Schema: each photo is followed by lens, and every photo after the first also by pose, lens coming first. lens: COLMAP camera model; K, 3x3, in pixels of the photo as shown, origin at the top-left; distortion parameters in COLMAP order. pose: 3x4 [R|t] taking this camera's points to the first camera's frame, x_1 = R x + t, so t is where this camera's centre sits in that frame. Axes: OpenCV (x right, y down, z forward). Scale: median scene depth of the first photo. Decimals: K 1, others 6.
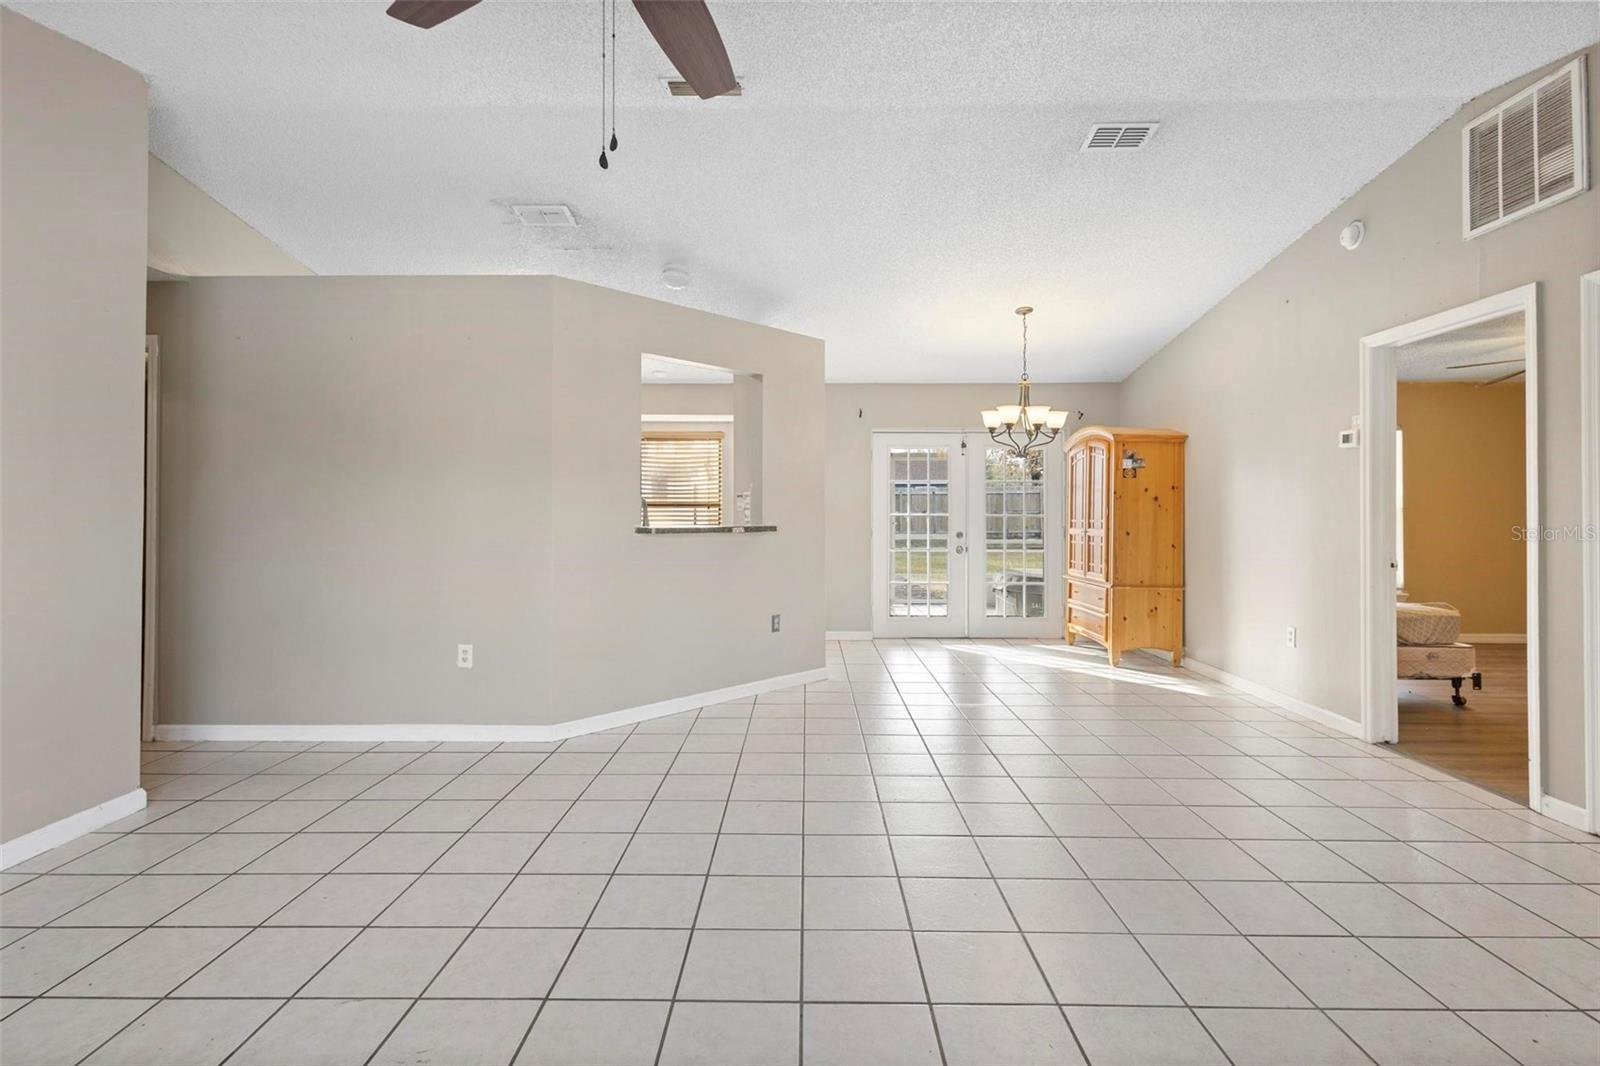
lens RADIAL K [[732.0, 0, 791.6], [0, 732.0, 497.9], [0, 0, 1]] dist [0.033904, -0.011035]
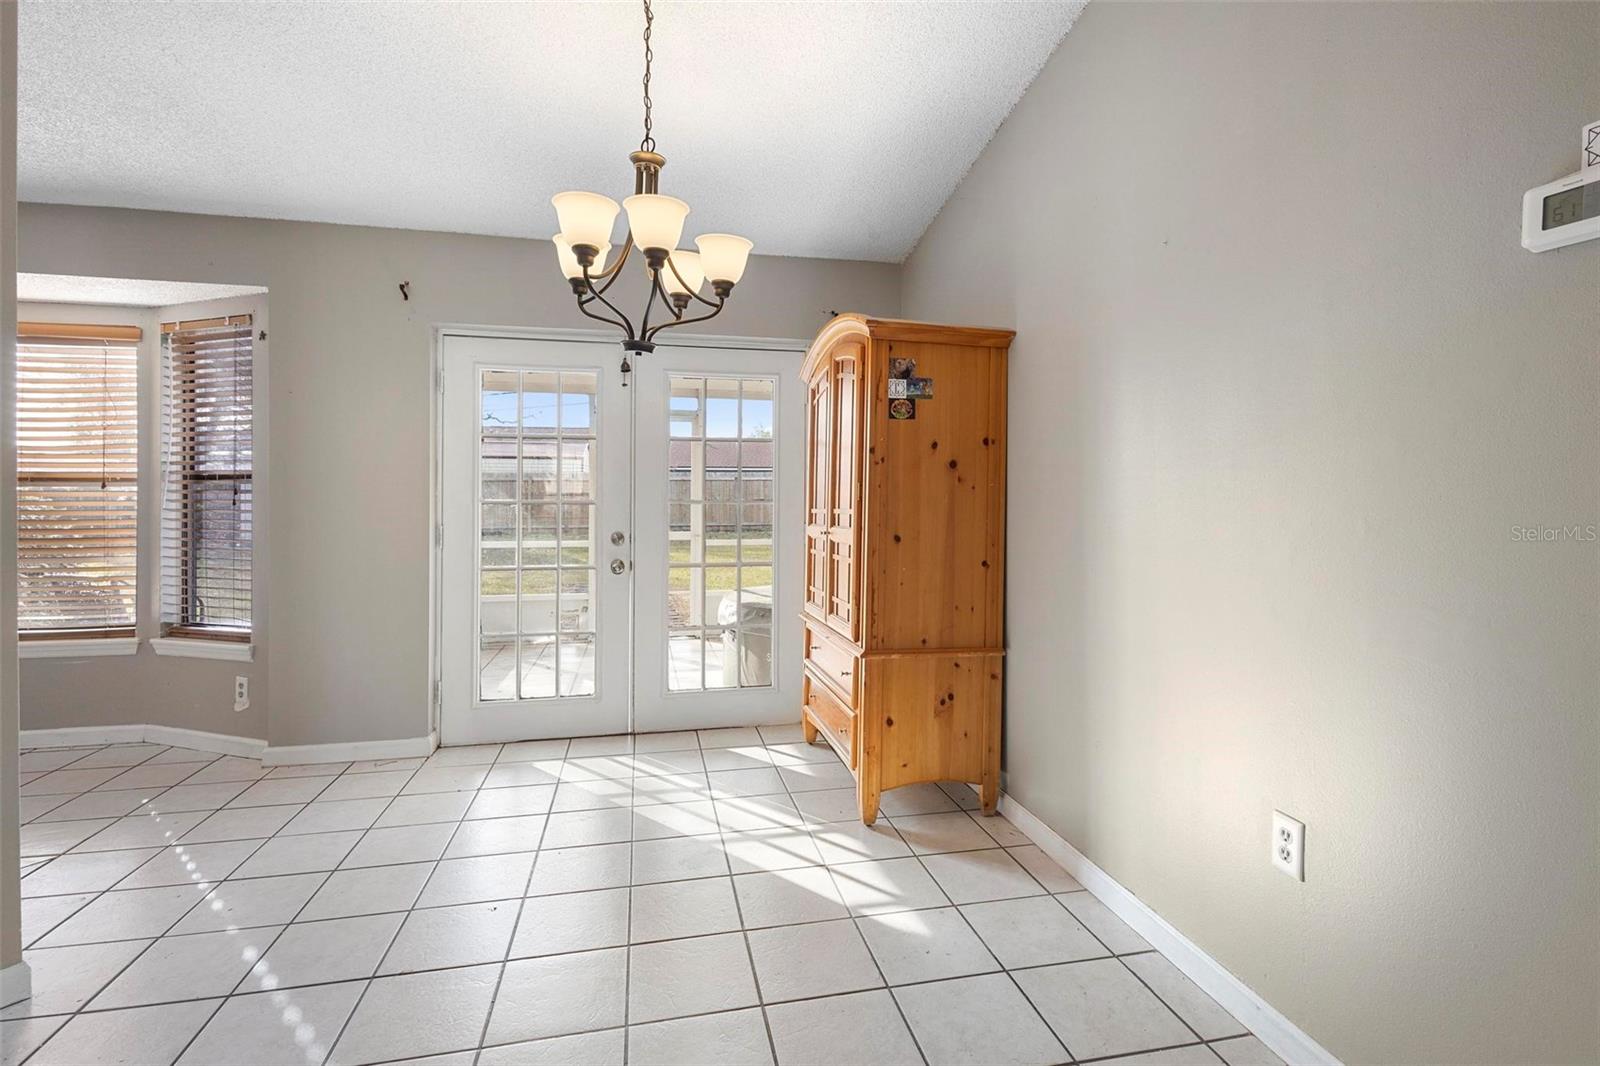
lens RADIAL K [[744.3, 0, 802.0], [0, 744.3, 498.7], [0, 0, 1]] dist [0.008374, -0.000411]
pose [[0.973199, 0.000991, 0.229962, 0.290501], [-0.004401, 0.999888, 0.014316, 0.016885], [-0.229922, -0.014945, 0.973094, 0.558402]]
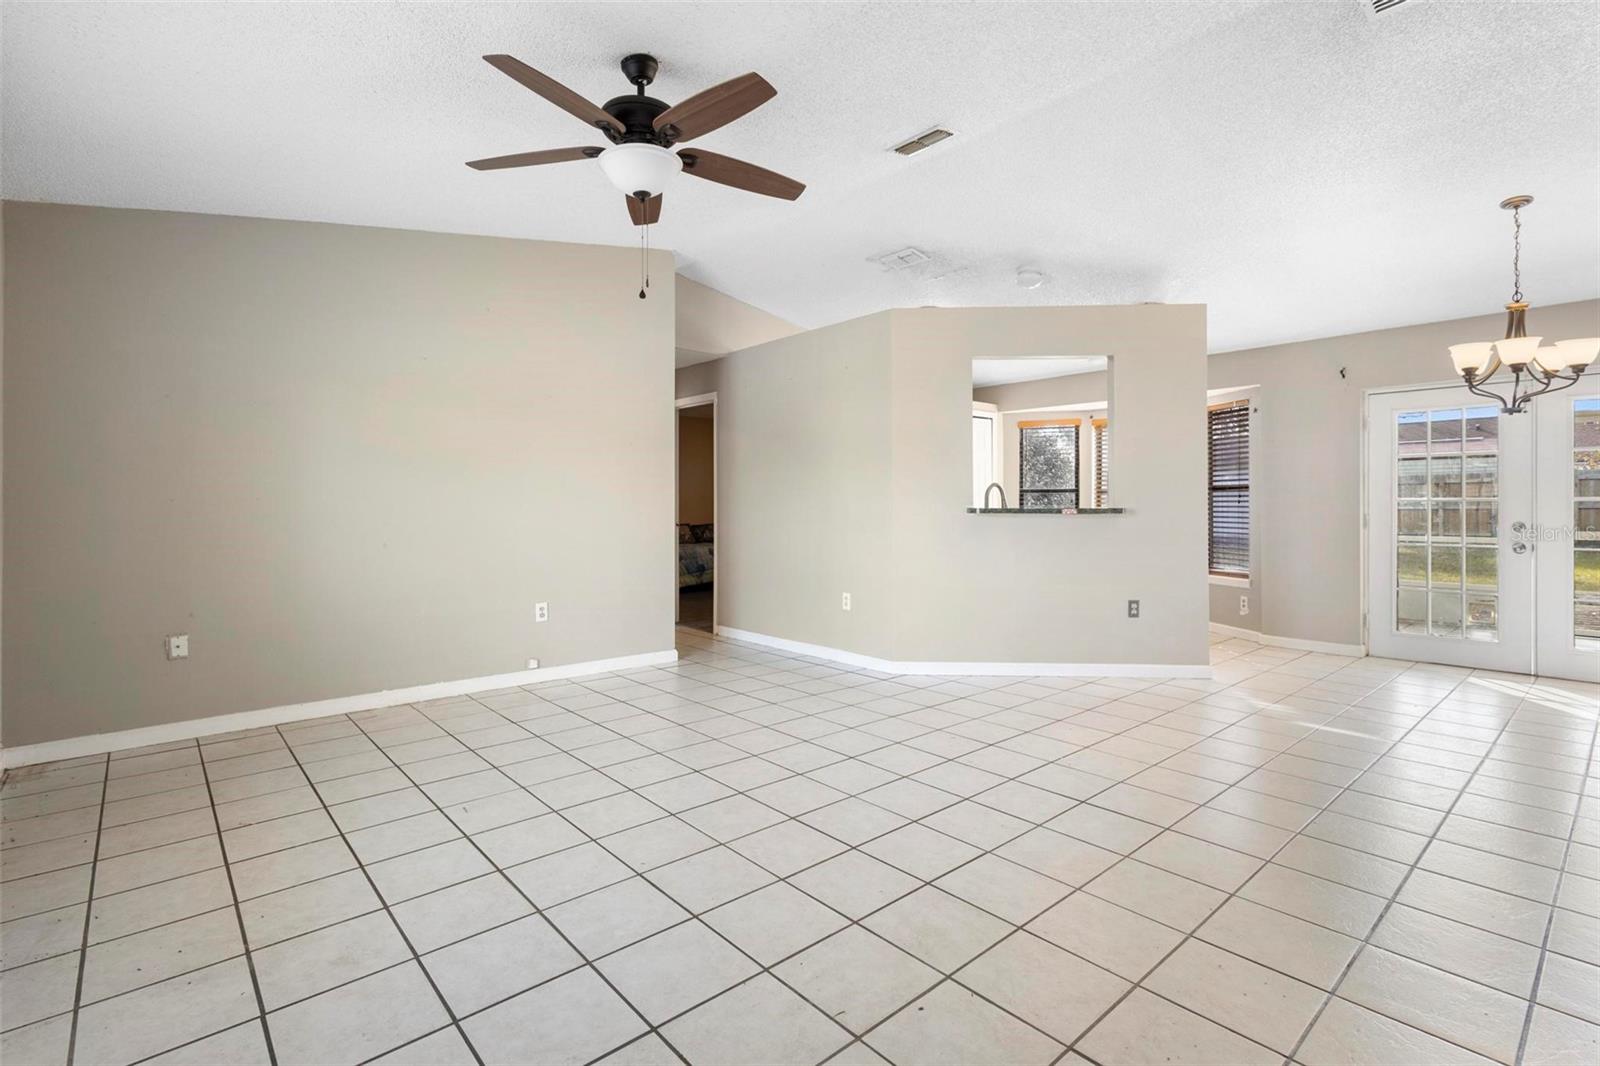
lens RADIAL K [[745.0, 0, 805.8], [0, 745.0, 503.6], [0, 0, 1]] dist [0.010741, -0.000675]
pose [[0.680581, -0.004766, -0.732657, 0.361307], [0.014103, 0.999879, 0.006596, 0.016659], [0.732537, -0.014822, 0.680566, 0.009392]]
